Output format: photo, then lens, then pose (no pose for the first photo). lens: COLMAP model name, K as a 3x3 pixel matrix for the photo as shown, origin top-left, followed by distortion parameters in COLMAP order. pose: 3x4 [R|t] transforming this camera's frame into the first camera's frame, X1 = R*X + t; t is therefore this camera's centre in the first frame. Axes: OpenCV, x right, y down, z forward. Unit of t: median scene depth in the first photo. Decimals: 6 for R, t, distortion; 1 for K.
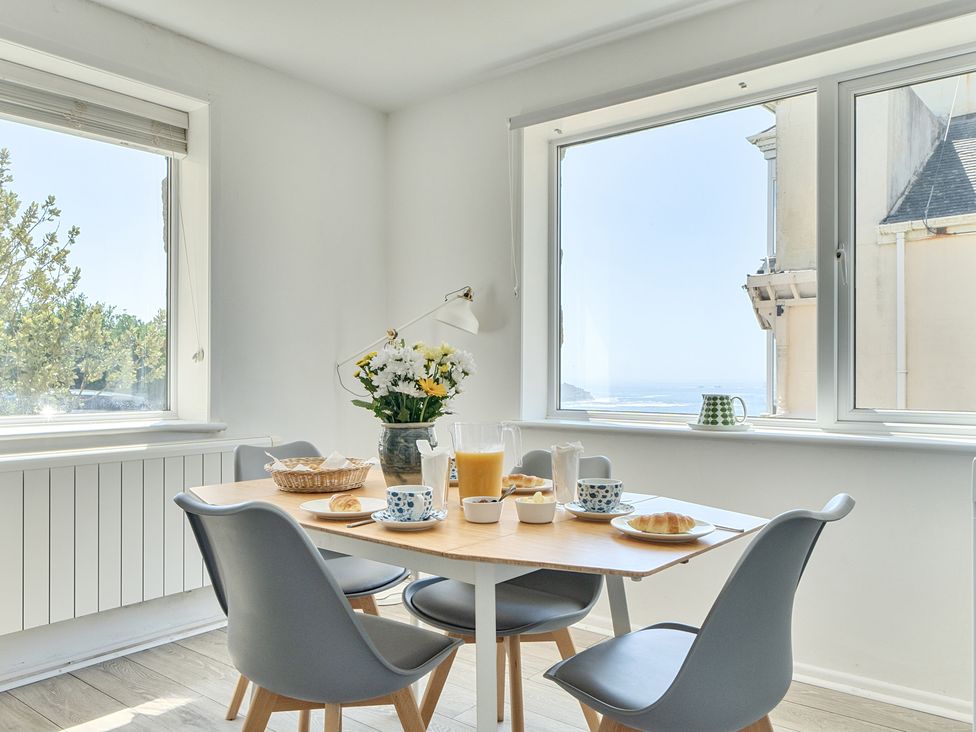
lens RADIAL K [[747.3, 0, 484.9], [0, 747.3, 367.6], [0, 0, 1]] dist [0.000862, 0.014881]
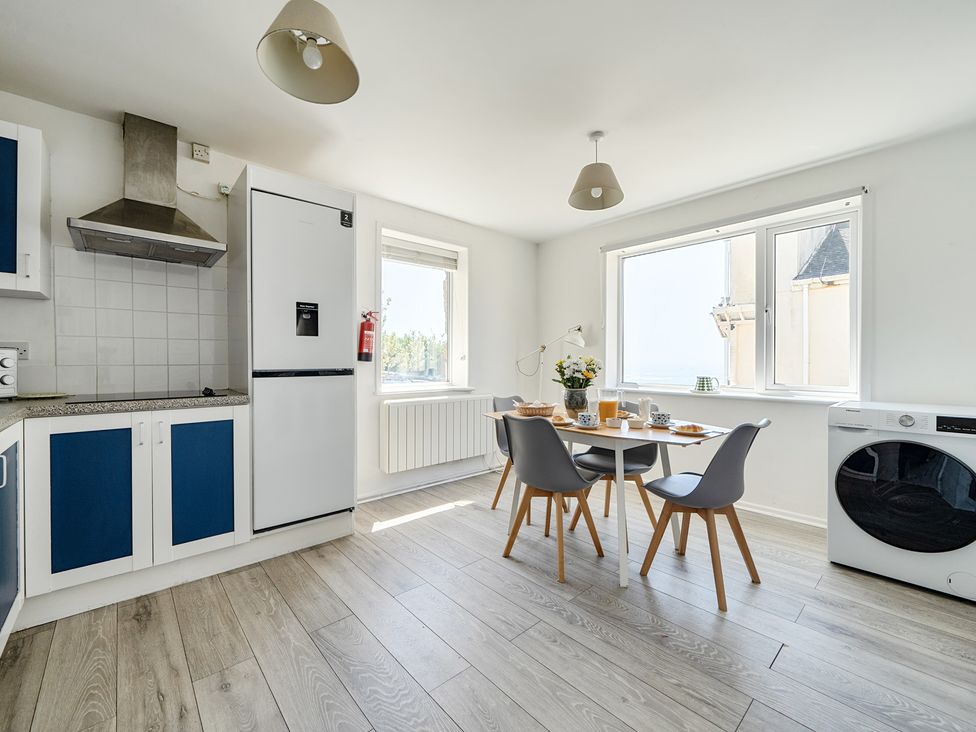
lens RADIAL K [[406.9, 0, 492.6], [0, 406.9, 361.4], [0, 0, 1]] dist [-0.000563, -0.000048]
pose [[0.988075, -0.000117, -0.153972, -0.110028], [0.001500, 0.999960, 0.008865, -0.018671], [0.153964, -0.008991, 0.988035, -0.245937]]
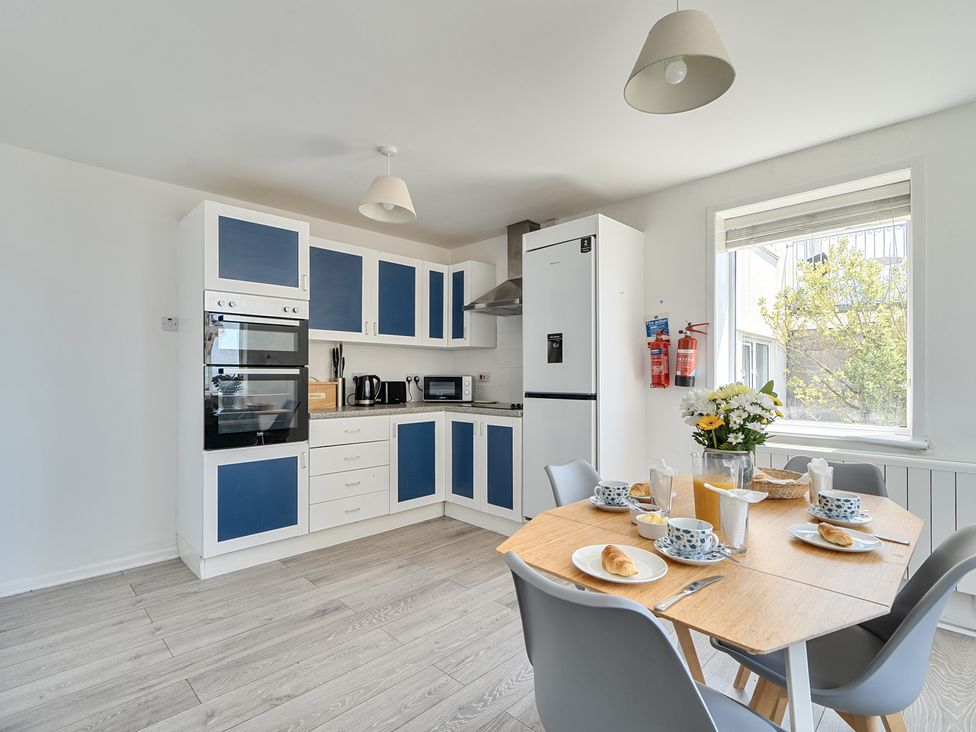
lens RADIAL K [[489.3, 0, 484.7], [0, 489.3, 370.8], [0, 0, 1]] dist [0.001762, 0.000094]
pose [[-0.109293, -0.009532, -0.993964, 0.509440], [0.005403, 0.999934, -0.010183, -0.034916], [0.993995, -0.006484, -0.109234, 0.459968]]
